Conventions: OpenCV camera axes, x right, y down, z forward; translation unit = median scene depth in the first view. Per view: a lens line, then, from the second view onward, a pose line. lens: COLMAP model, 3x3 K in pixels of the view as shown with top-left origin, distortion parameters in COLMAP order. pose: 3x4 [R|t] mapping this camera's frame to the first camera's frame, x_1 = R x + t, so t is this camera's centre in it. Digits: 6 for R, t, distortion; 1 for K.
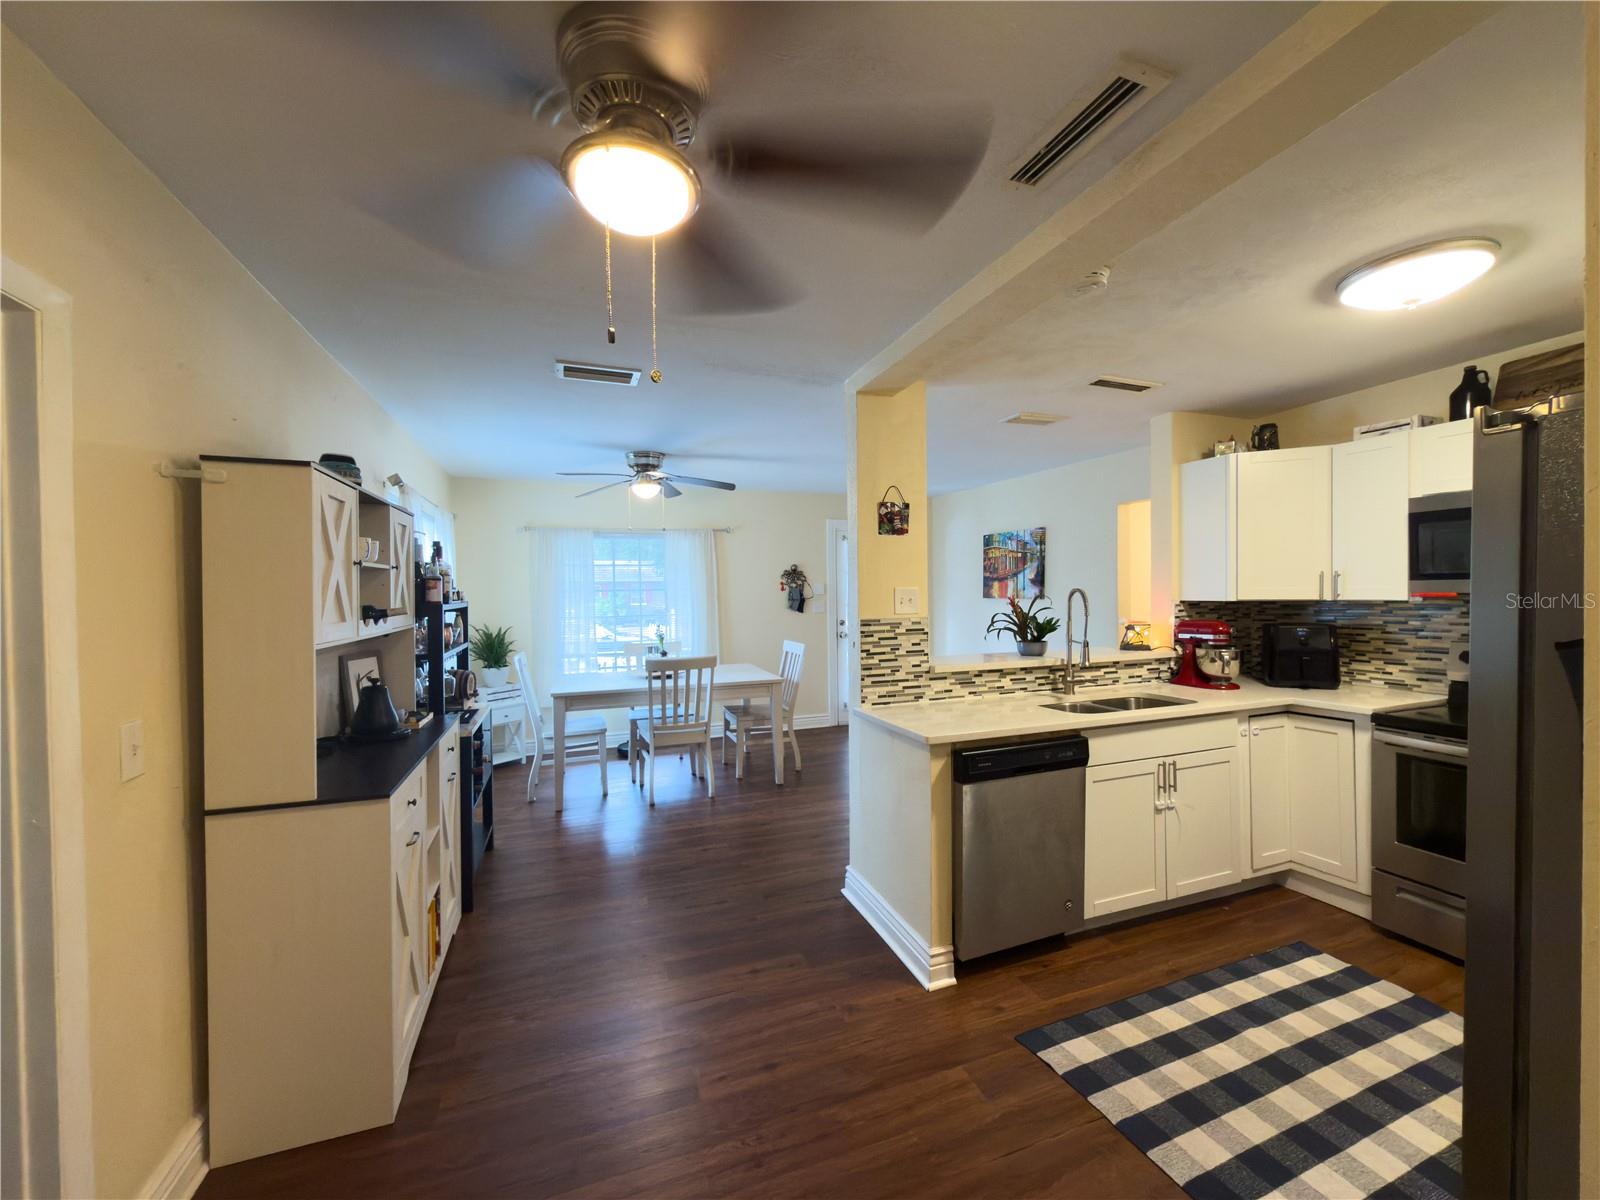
lens RADIAL K [[635.4, 0, 802.0], [0, 635.4, 601.7], [0, 0, 1]] dist [-0.000824, -0.000754]
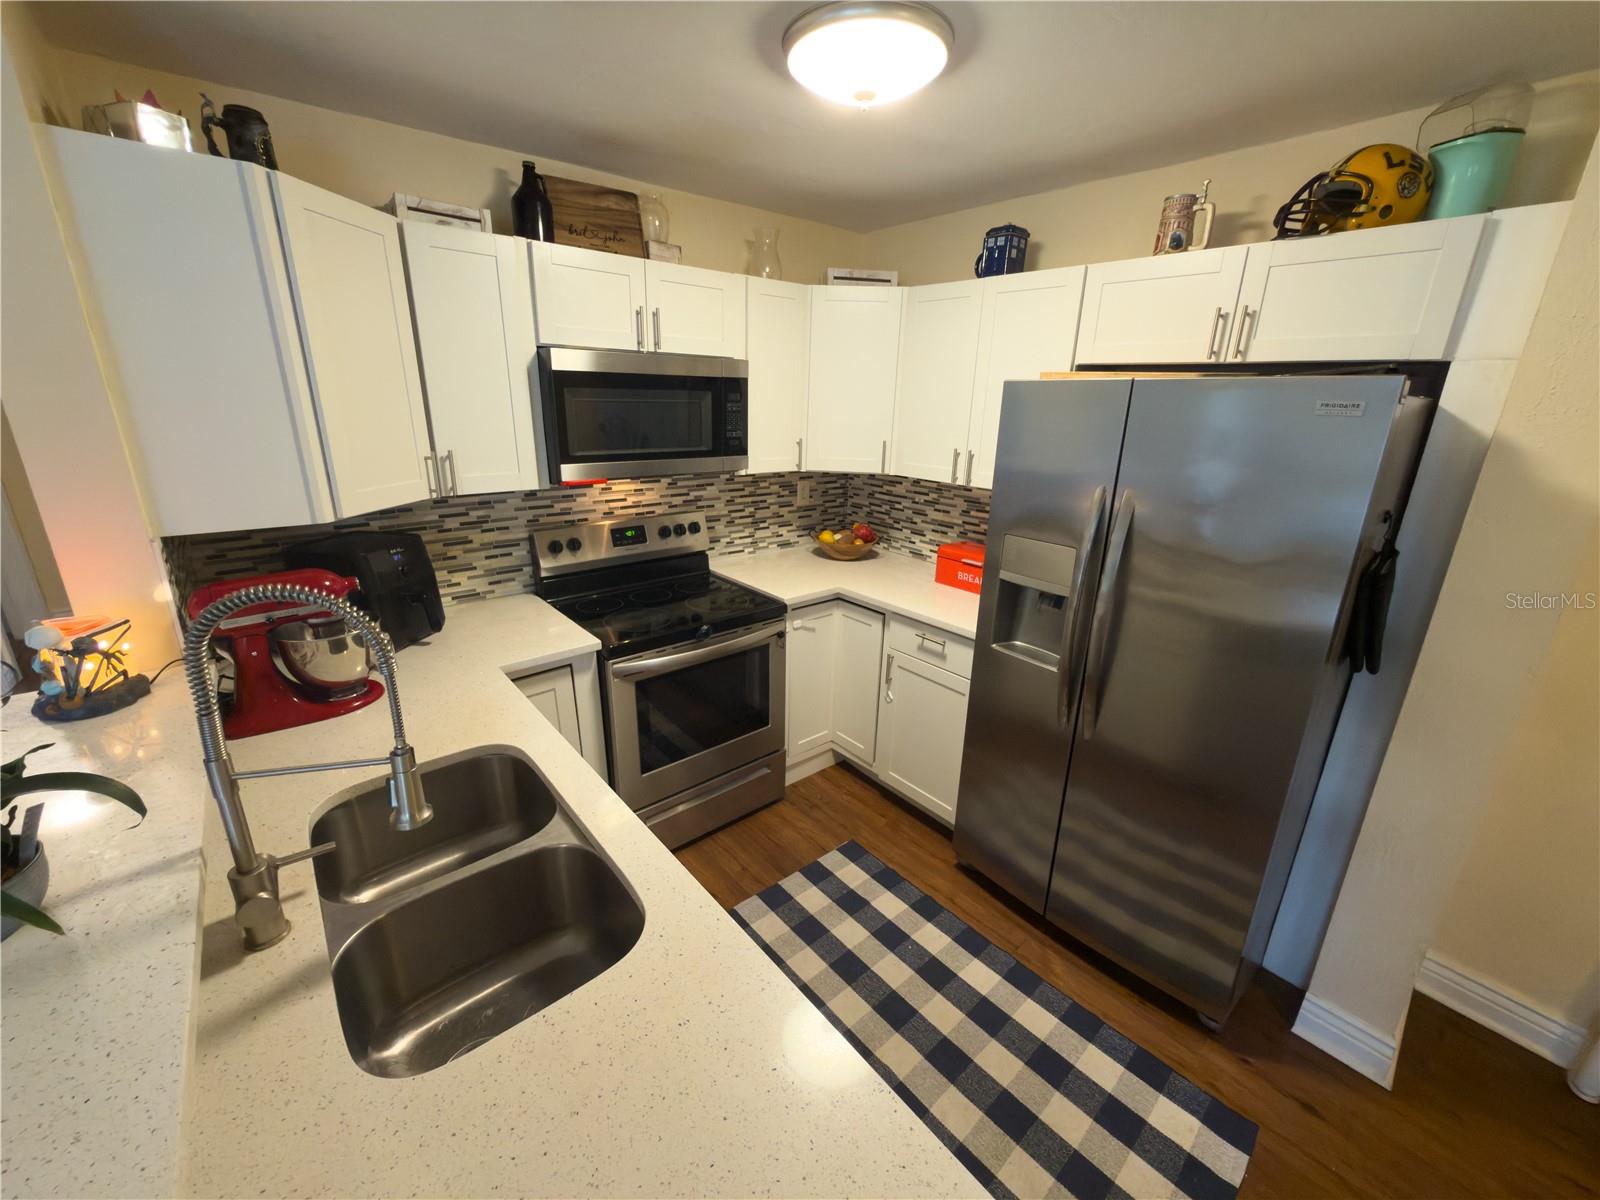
lens RADIAL K [[635.4, 0, 806.2], [0, 635.4, 600.7], [0, 0, 1]] dist [-0.000824, -0.000754]
pose [[-0.336572, -0.285455, 0.897349, 0.123613], [-0.005048, 0.953479, 0.301417, -0.099361], [-0.941644, 0.096918, -0.322356, 0.899805]]
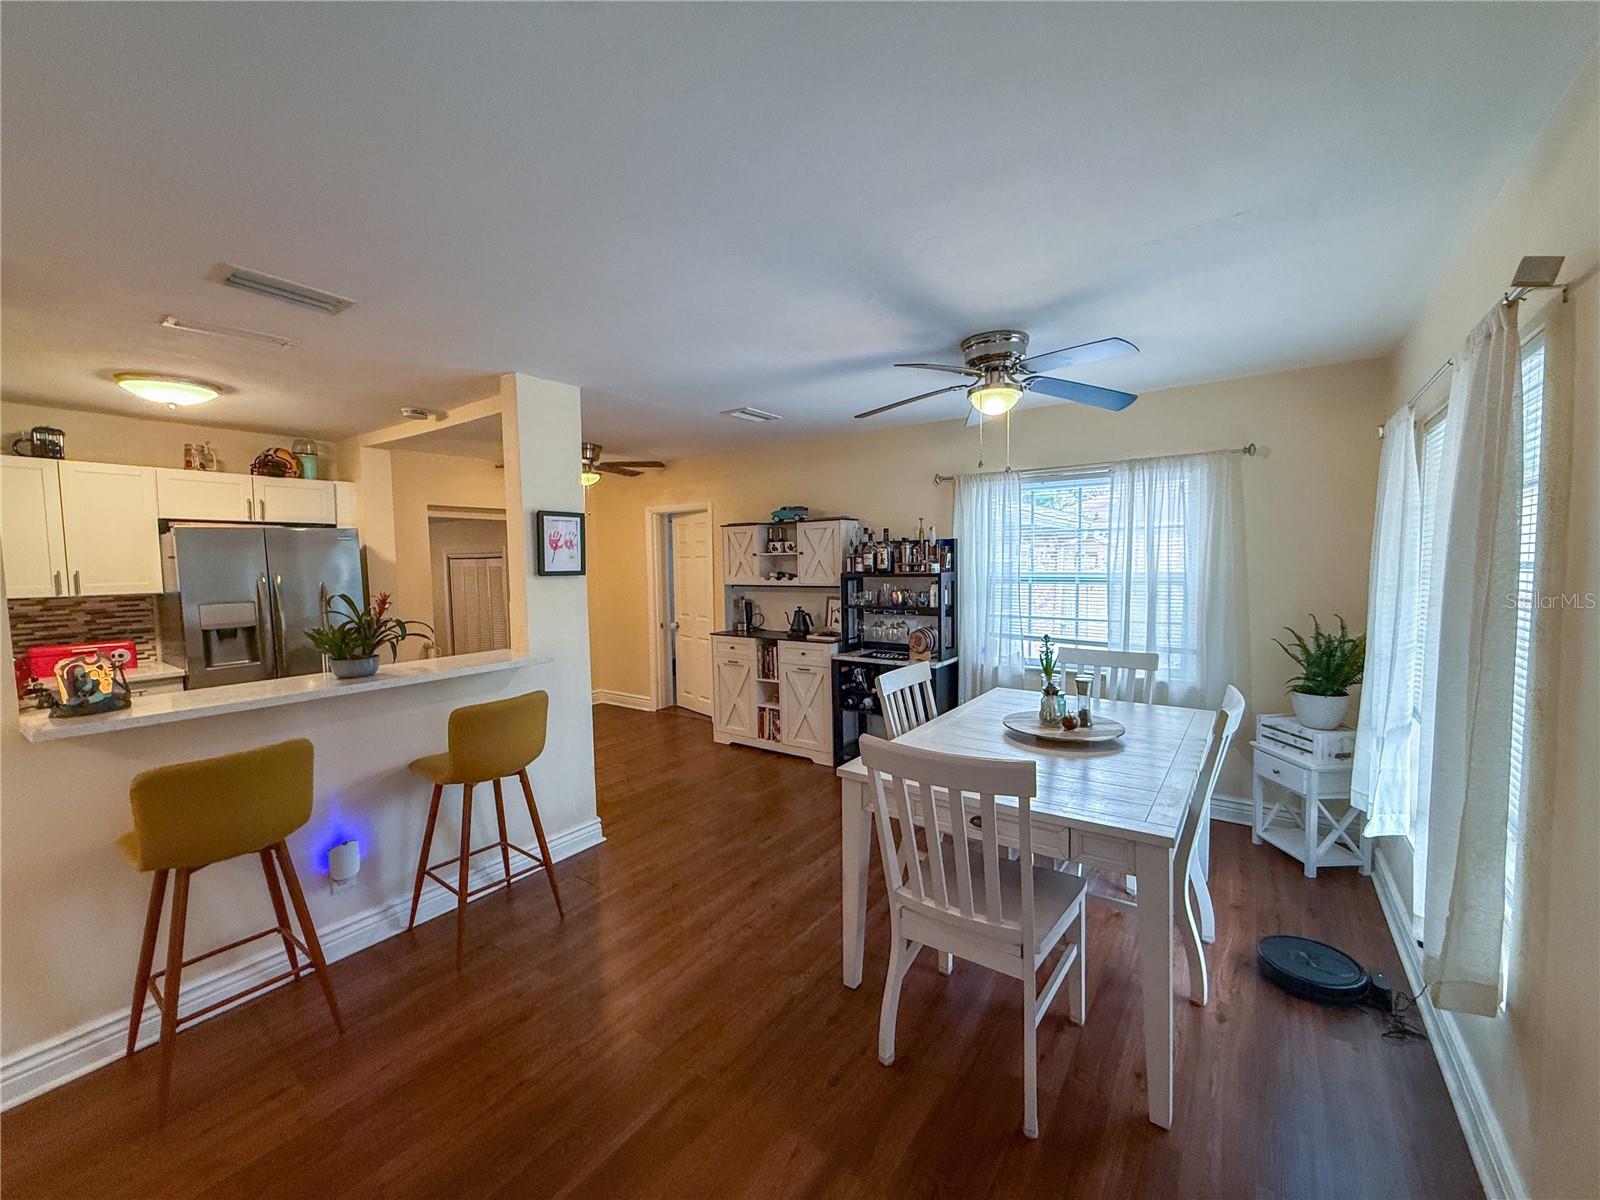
lens RADIAL K [[635.4, 0, 800.8], [0, 635.4, 606.2], [0, 0, 1]] dist [-0.000824, -0.000754]
pose [[-0.831173, 0.068415, -0.551789, 0.376400], [0.017183, 0.995088, 0.097495, -0.066904], [0.555748, 0.071554, -0.828266, 2.148886]]
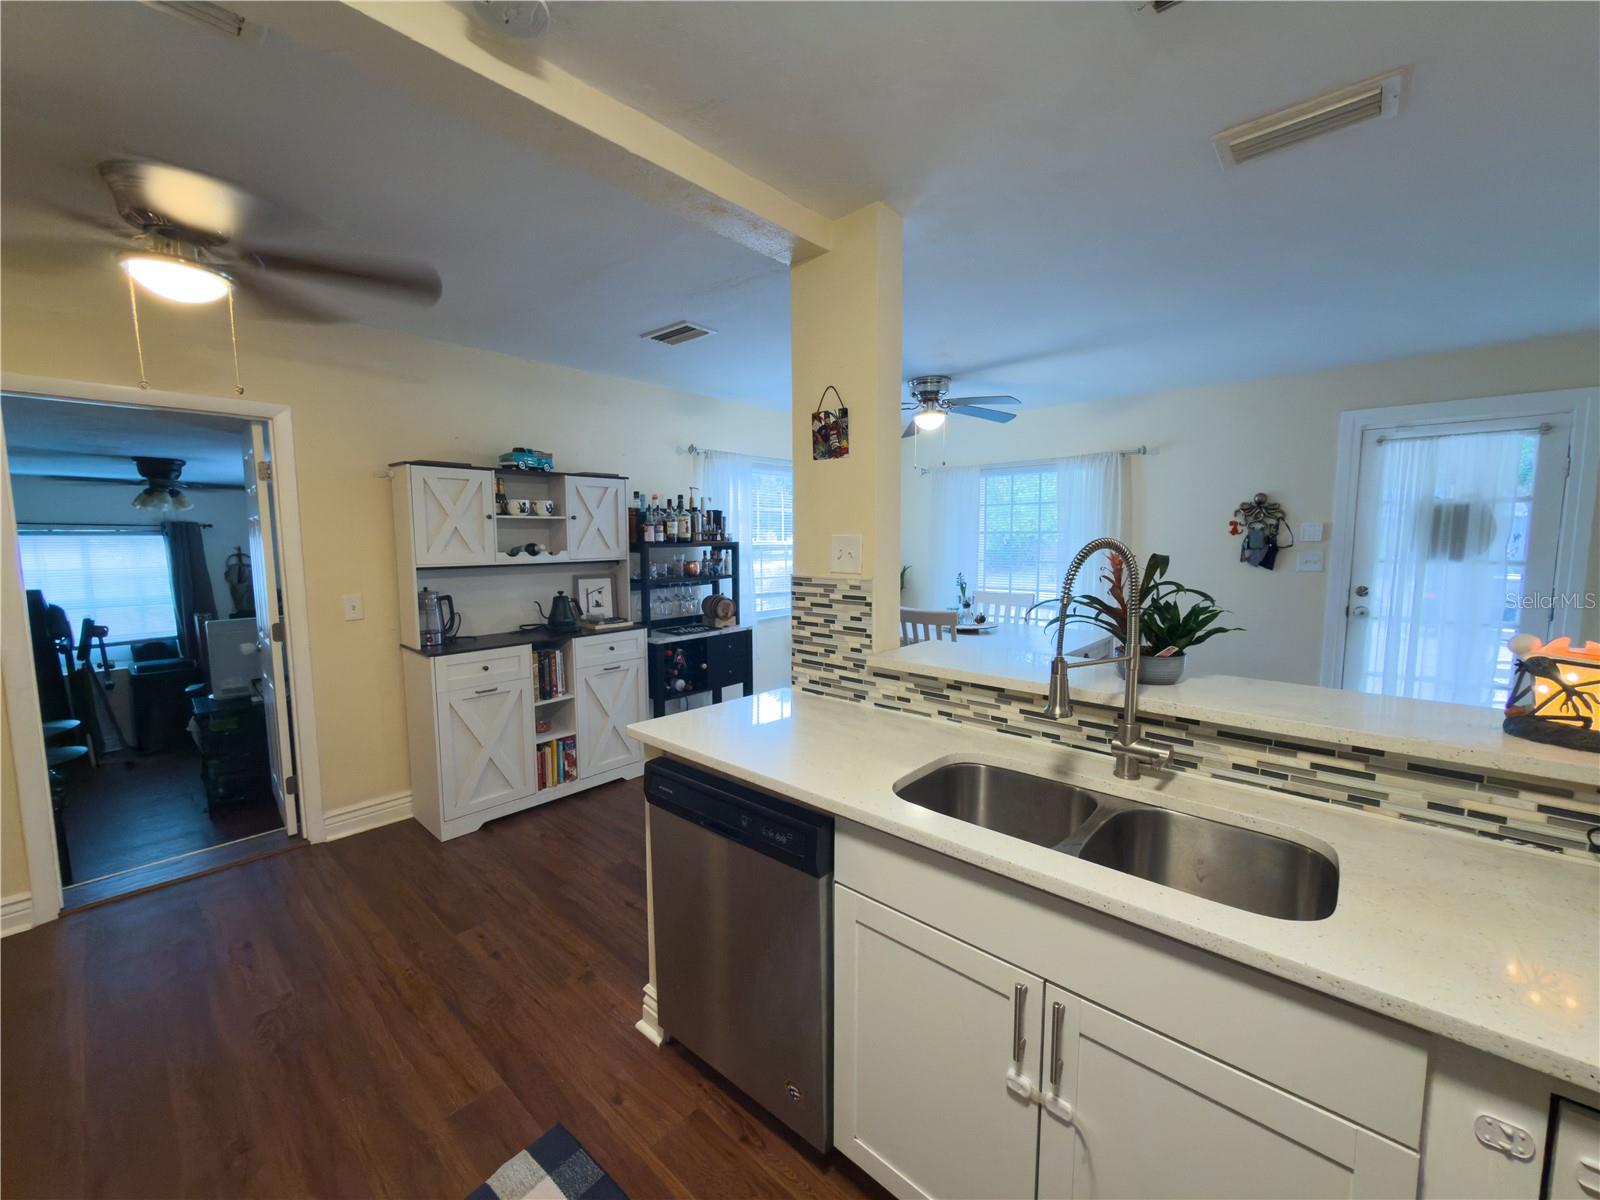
lens RADIAL K [[635.4, 0, 802.3], [0, 635.4, 600.3], [0, 0, 1]] dist [-0.000824, -0.000754]
pose [[0.465674, 0.101546, -0.879111, 0.743196], [-0.017858, 0.994271, 0.105389, -0.022919], [0.884776, -0.033377, 0.464820, 0.631817]]
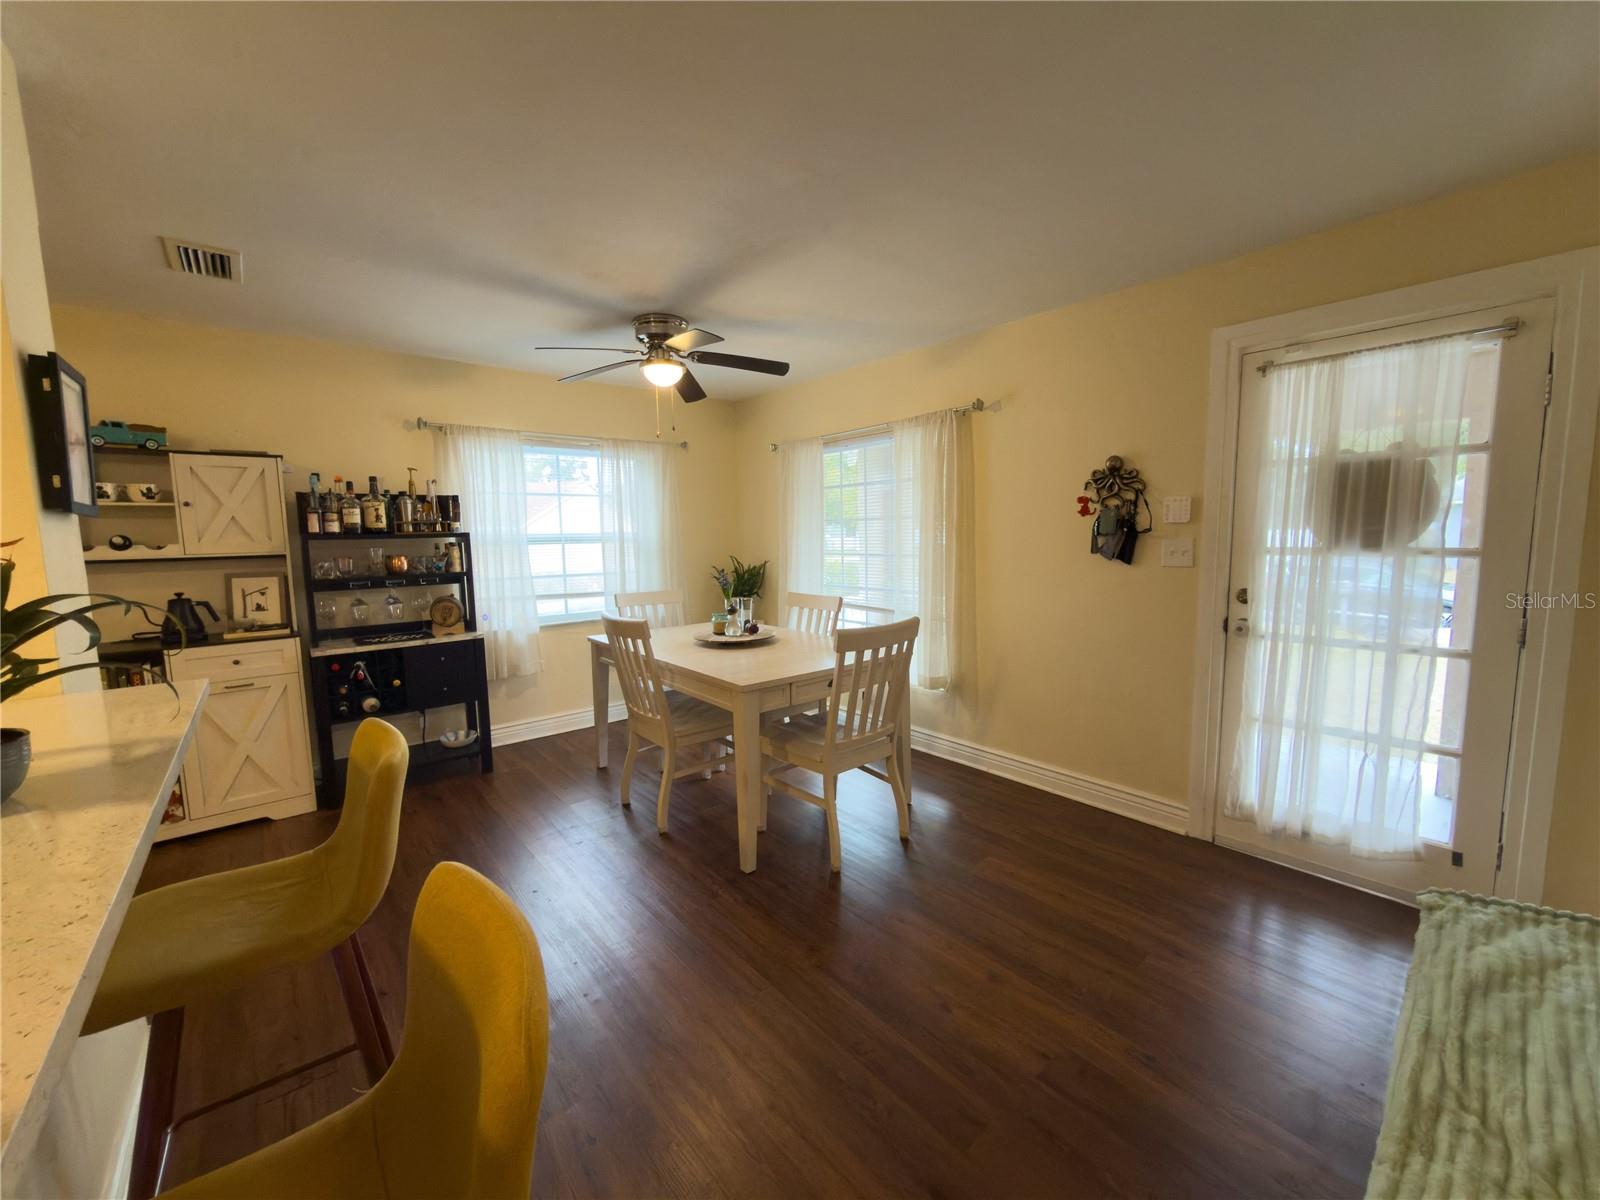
lens RADIAL K [[635.4, 0, 801.1], [0, 635.4, 603.5], [0, 0, 1]] dist [-0.000824, -0.000754]
pose [[0.341317, 0.114216, -0.932983, 0.742822], [-0.007255, 0.992880, 0.118894, -0.014435], [0.939920, -0.033811, 0.339715, 1.367813]]
